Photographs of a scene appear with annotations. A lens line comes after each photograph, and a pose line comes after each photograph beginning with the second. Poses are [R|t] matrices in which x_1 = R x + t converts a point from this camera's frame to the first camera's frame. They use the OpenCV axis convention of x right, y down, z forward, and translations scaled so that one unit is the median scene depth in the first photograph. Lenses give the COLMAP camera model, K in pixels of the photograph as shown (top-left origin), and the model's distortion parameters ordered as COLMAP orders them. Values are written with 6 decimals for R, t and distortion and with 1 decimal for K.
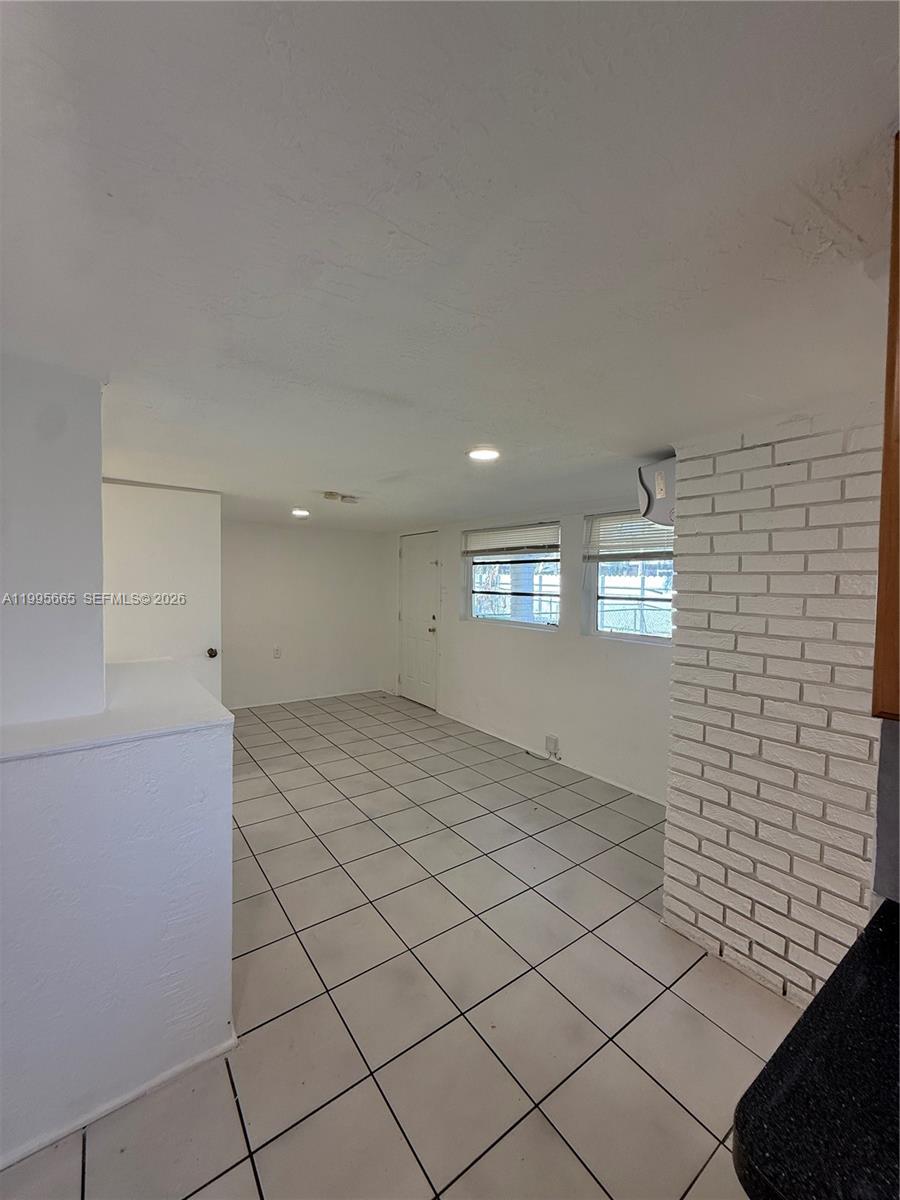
lens RADIAL K [[476.2, 0, 450.5], [0, 476.2, 596.4], [0, 0, 1]] dist [-0.002902, 0.000427]
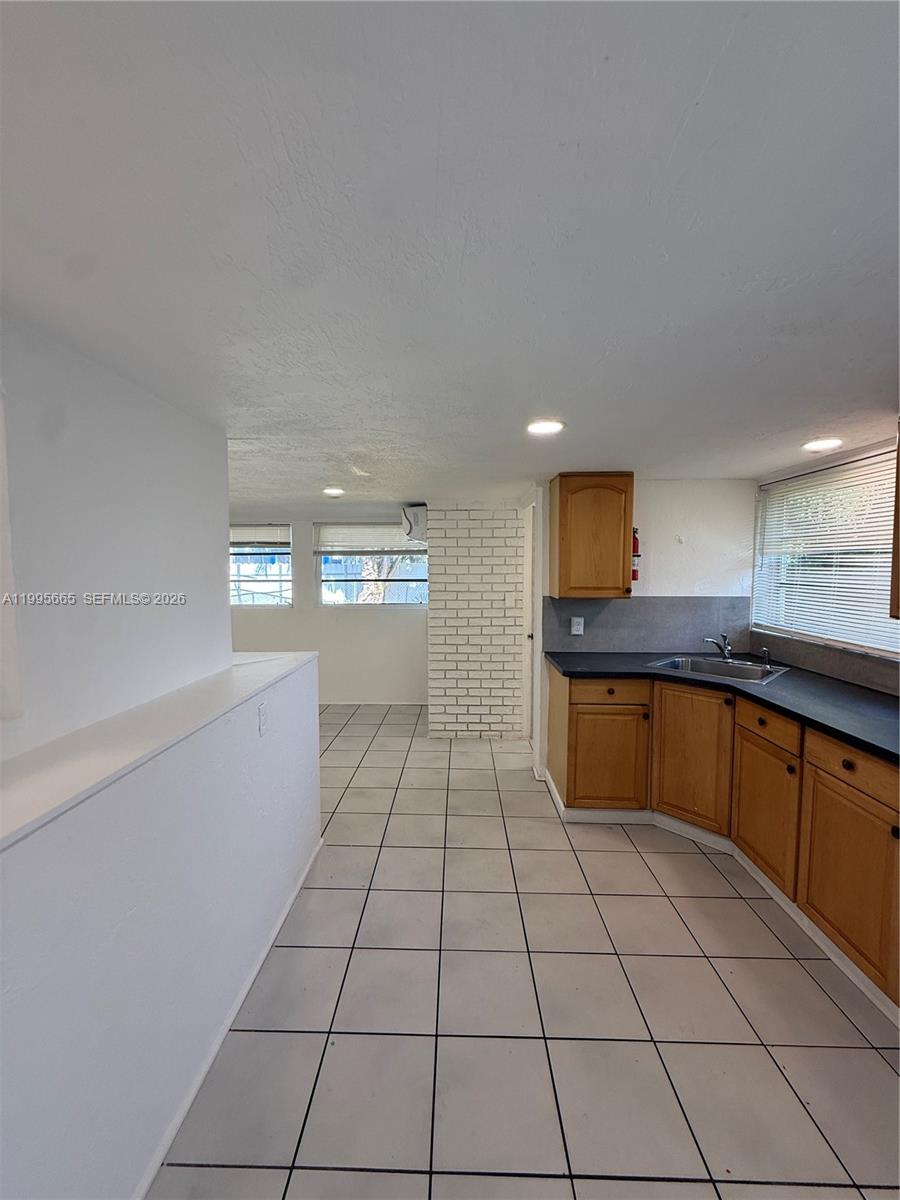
lens RADIAL K [[476.2, 0, 448.6], [0, 476.2, 596.3], [0, 0, 1]] dist [-0.002902, 0.000427]
pose [[0.609689, -0.059434, 0.790409, -0.581009], [0.037247, 0.998232, 0.046329, -0.003441], [-0.791765, 0.001194, 0.610825, -0.165678]]
